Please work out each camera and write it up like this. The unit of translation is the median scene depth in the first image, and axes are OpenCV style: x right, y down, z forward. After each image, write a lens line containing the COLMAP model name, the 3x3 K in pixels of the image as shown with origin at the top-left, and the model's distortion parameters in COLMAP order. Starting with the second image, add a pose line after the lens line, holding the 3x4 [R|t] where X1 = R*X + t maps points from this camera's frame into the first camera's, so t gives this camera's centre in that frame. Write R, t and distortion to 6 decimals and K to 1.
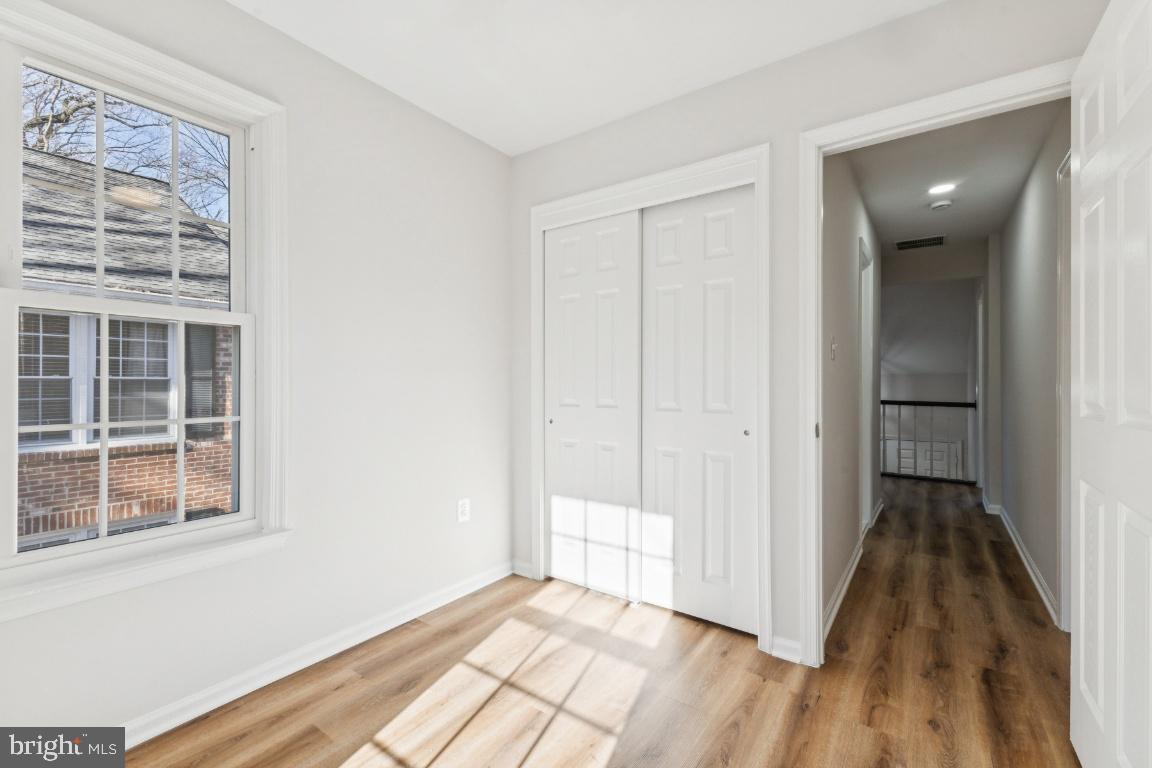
lens RADIAL K [[503.9, 0, 577.8], [0, 503.9, 387.3], [0, 0, 1]] dist [0.024710, 0.000030]
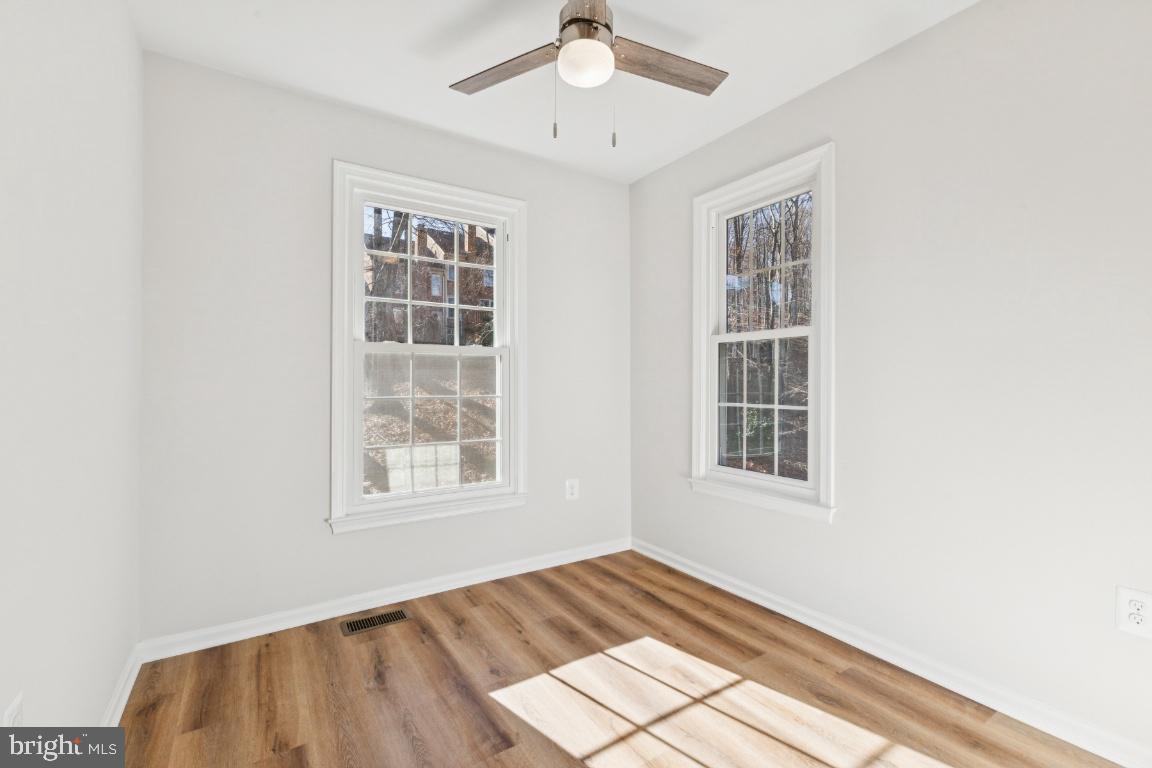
lens RADIAL K [[503.9, 0, 577.8], [0, 503.9, 379.0], [0, 0, 1]] dist [0.024710, 0.000030]
pose [[-0.364088, -0.008436, -0.931326, 0.736022], [-0.008906, 0.999945, -0.005576, 0.000696], [0.931322, 0.006264, -0.364144, 0.924816]]
